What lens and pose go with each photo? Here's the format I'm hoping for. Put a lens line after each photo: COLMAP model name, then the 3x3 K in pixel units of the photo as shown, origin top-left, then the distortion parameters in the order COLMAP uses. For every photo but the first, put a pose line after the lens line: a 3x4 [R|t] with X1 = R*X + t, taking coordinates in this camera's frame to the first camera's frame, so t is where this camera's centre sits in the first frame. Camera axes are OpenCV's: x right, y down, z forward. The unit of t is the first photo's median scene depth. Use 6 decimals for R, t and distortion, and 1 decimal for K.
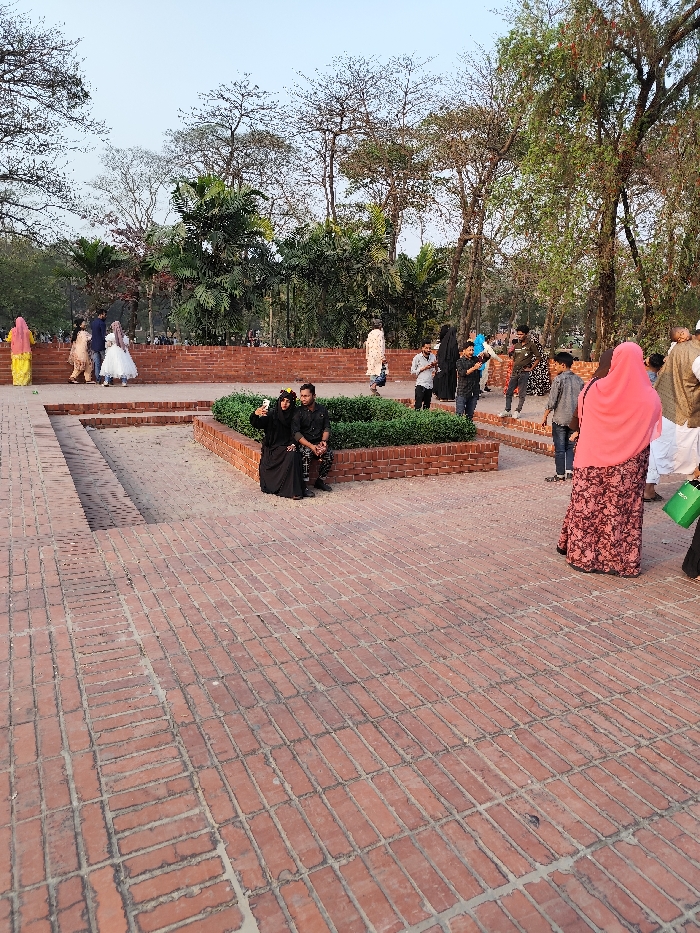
lens RADIAL K [[639.1, 0, 347.9], [0, 639.1, 467.2], [0, 0, 1]] dist [0.009551, -0.020134]
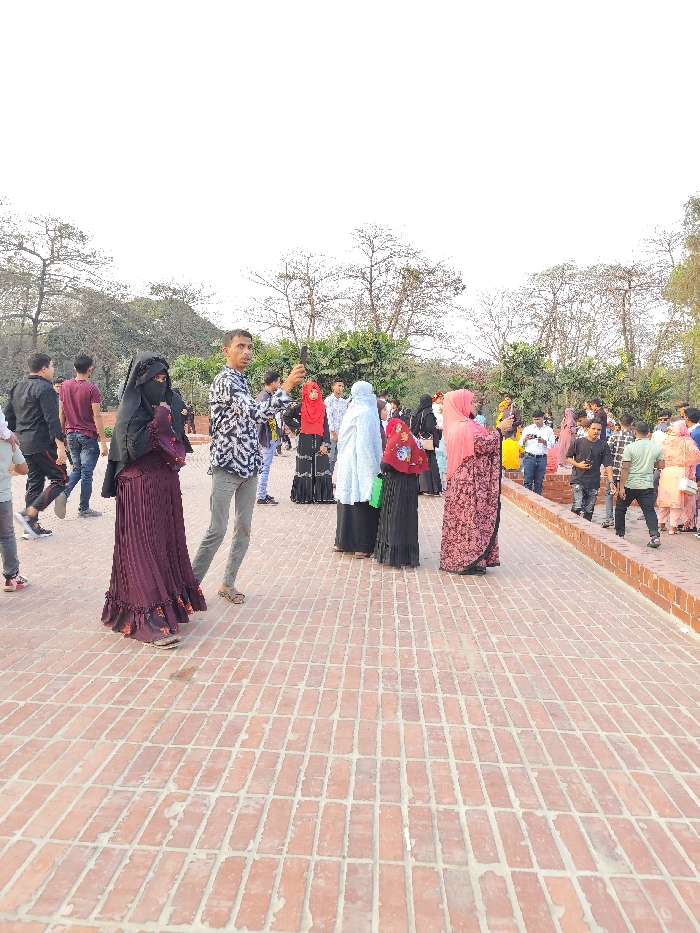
lens RADIAL K [[639.1, 0, 350.5], [0, 639.1, 466.7], [0, 0, 1]] dist [0.009551, -0.020134]
pose [[0.865801, 0.045419, -0.498322, 0.268227], [-0.126683, 0.983324, -0.130478, 0.200528], [0.484086, 0.176097, 0.857118, -0.703218]]
